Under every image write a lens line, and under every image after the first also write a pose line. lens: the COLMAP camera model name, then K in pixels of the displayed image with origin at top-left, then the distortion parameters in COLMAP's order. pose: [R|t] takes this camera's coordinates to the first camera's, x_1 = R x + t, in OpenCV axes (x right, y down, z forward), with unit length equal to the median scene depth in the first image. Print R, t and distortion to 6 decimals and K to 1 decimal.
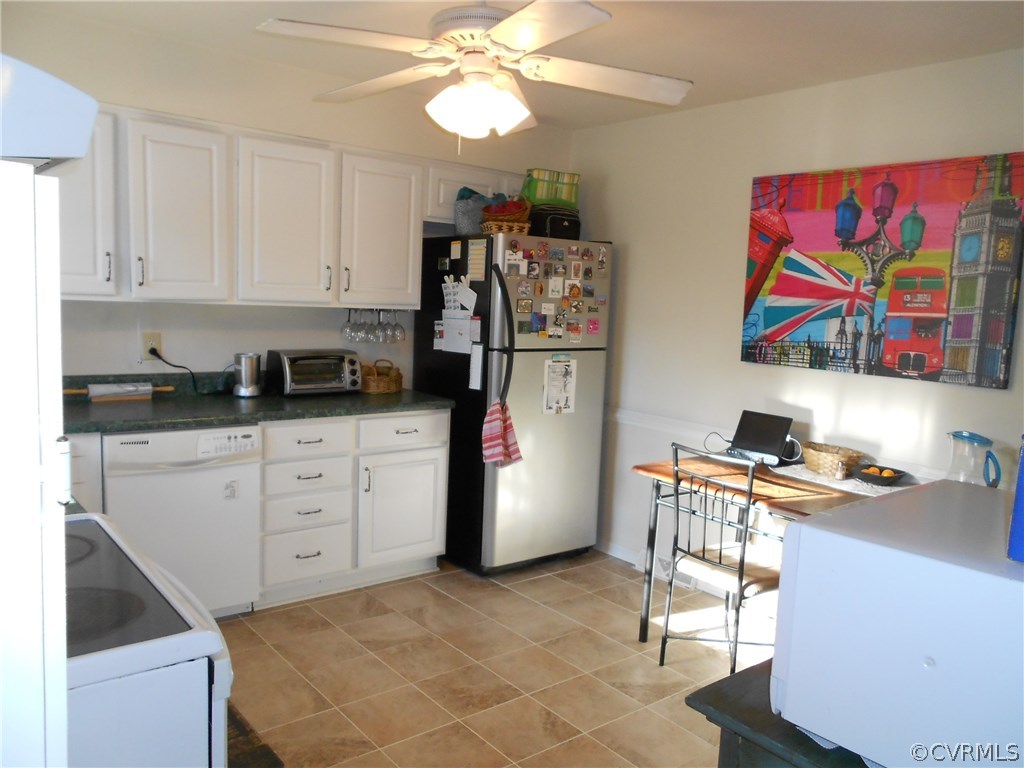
lens RADIAL K [[783.1, 0, 507.1], [0, 783.1, 392.5], [0, 0, 1]] dist [-0.005260, -0.019869]
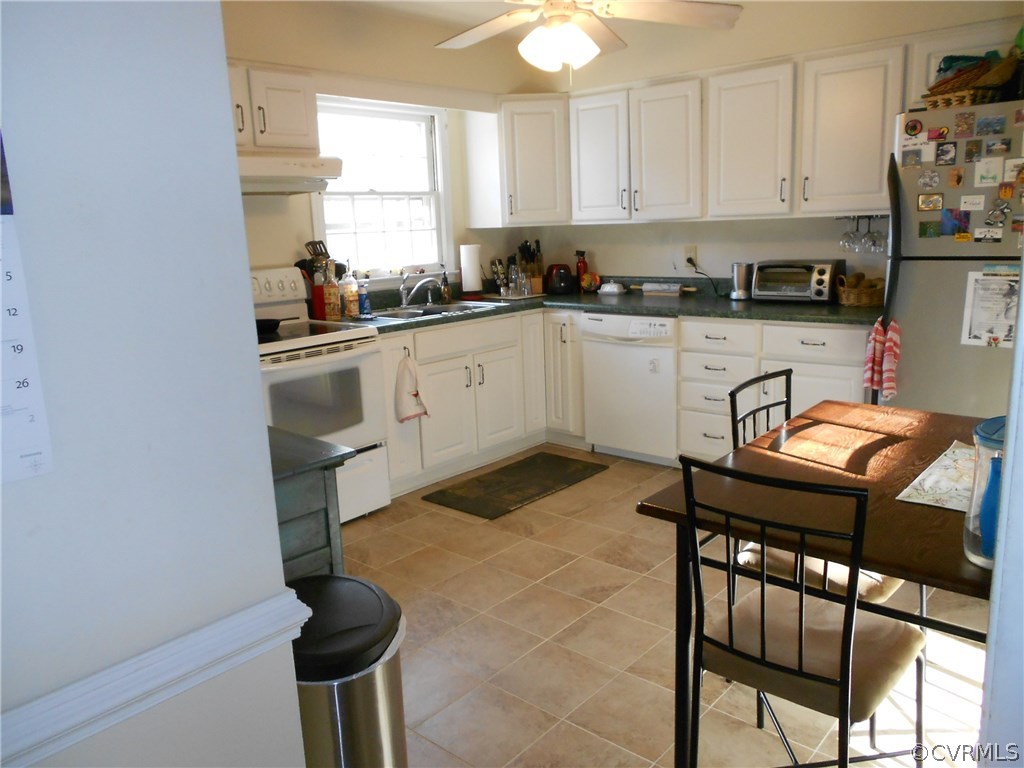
lens RADIAL K [[783.1, 0, 518.8], [0, 783.1, 385.5], [0, 0, 1]] dist [-0.005260, -0.019869]
pose [[0.167907, 0.151972, -0.974018, 0.760998], [-0.067639, 0.987493, 0.142414, -0.011872], [0.983480, 0.041970, 0.176086, 0.470938]]
